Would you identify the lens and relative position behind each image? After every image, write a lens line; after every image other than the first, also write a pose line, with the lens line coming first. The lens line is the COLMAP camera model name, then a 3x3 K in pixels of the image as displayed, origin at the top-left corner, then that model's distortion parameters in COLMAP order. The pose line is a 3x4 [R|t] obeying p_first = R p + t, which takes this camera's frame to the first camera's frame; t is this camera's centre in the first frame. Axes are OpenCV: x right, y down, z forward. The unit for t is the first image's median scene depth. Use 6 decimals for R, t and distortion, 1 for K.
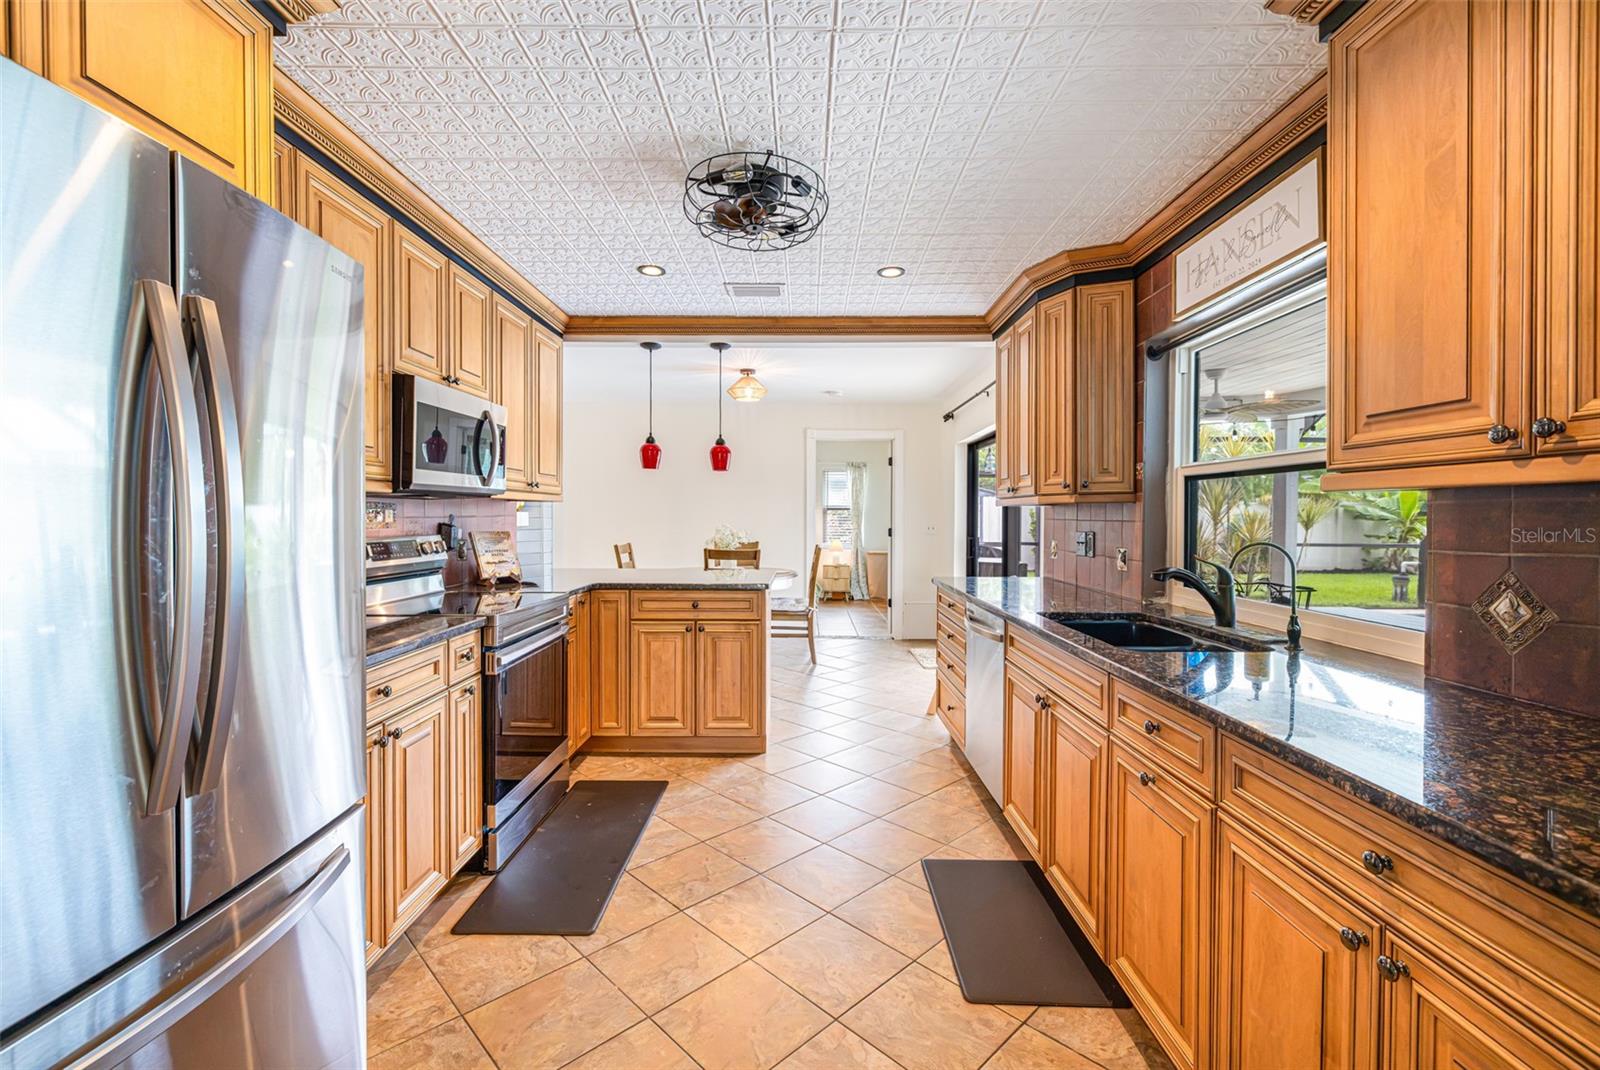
lens RADIAL K [[699.3, 0, 795.7], [0, 699.3, 520.7], [0, 0, 1]] dist [-0.009866, -0.000763]
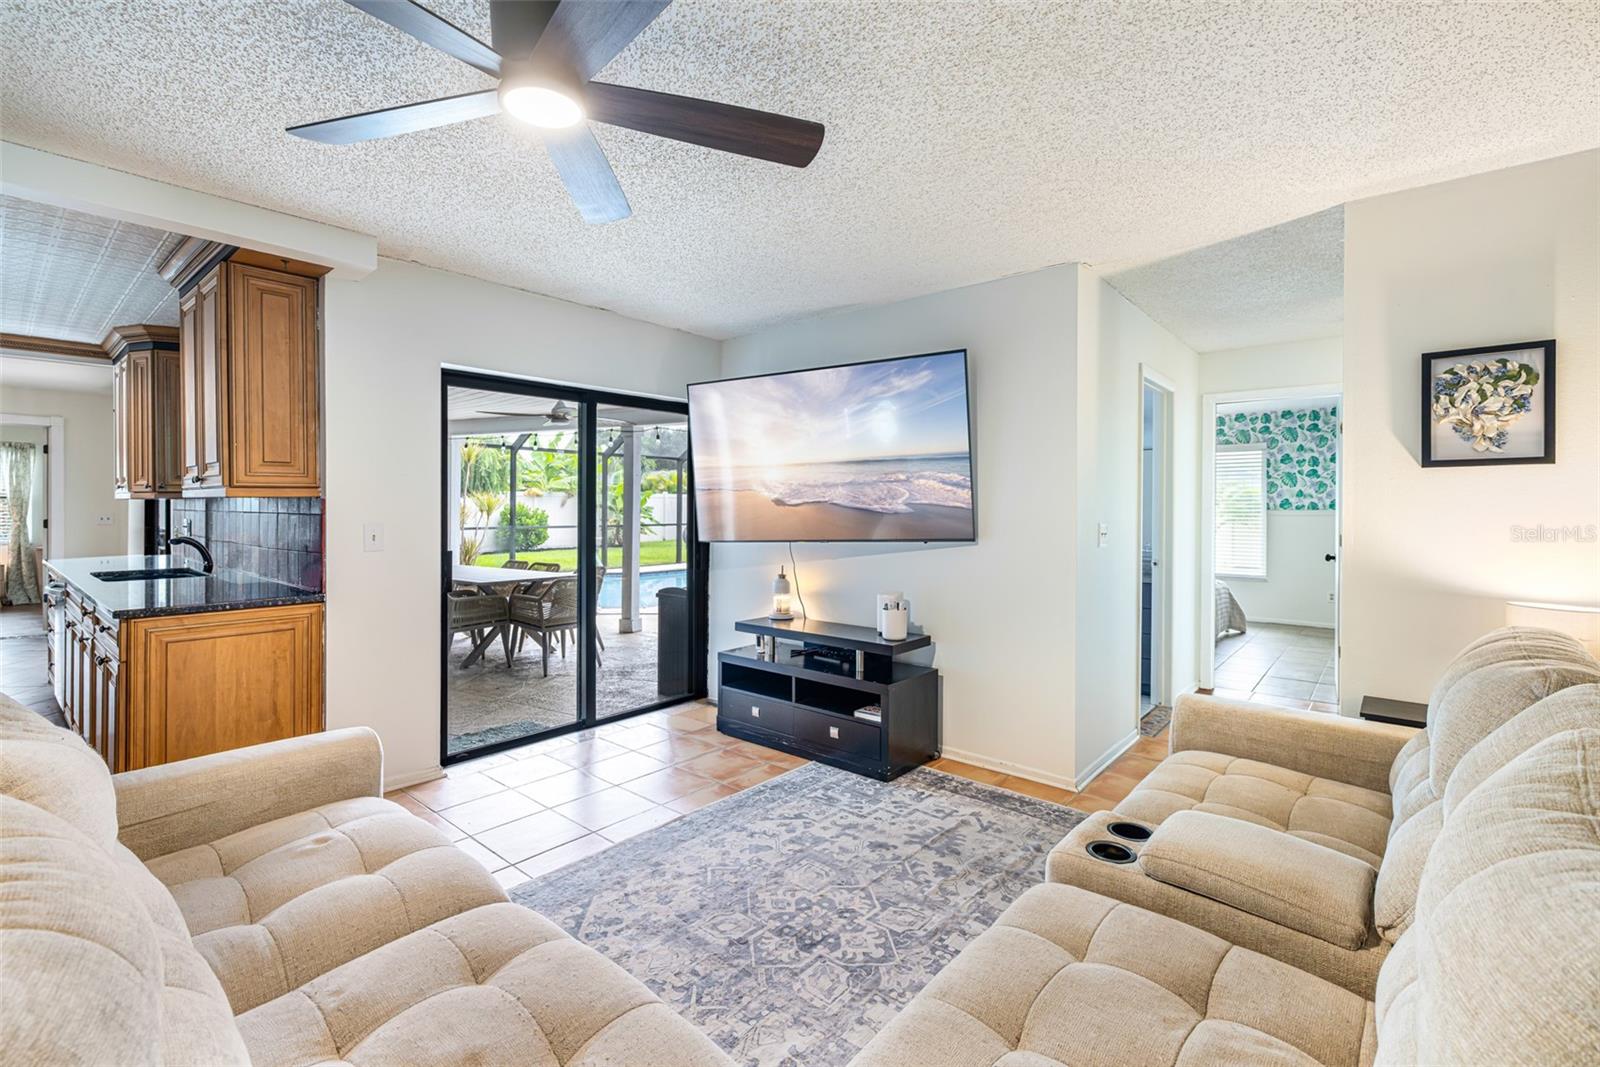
lens RADIAL K [[699.3, 0, 809.6], [0, 699.3, 509.6], [0, 0, 1]] dist [-0.009866, -0.000763]
pose [[0.626454, -0.000575, 0.779458, 0.178999], [0.002520, 0.999996, -0.001287, 0.003709], [-0.779454, 0.002770, 0.626453, -1.283435]]
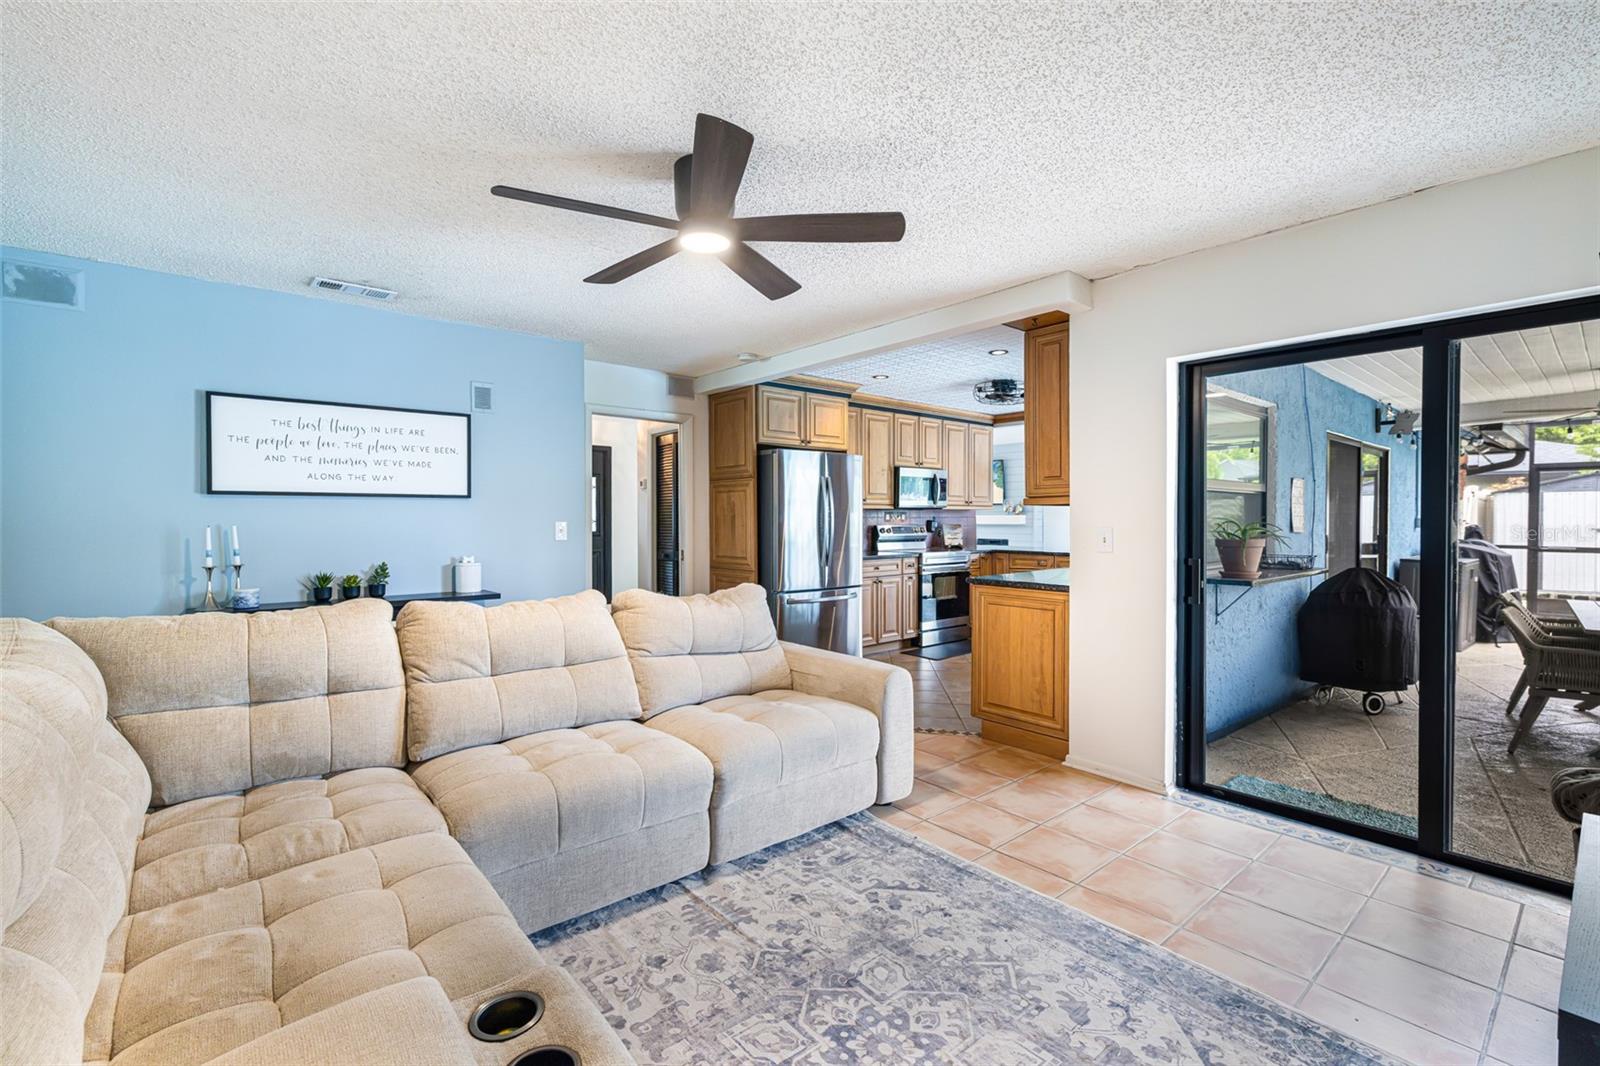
lens RADIAL K [[699.3, 0, 795.3], [0, 699.3, 530.2], [0, 0, 1]] dist [-0.009866, -0.000763]
pose [[0.658679, 0.011569, -0.752335, 1.364271], [-0.005653, 0.999930, 0.010427, 0.021829], [0.752403, -0.002615, 0.658698, -1.237109]]
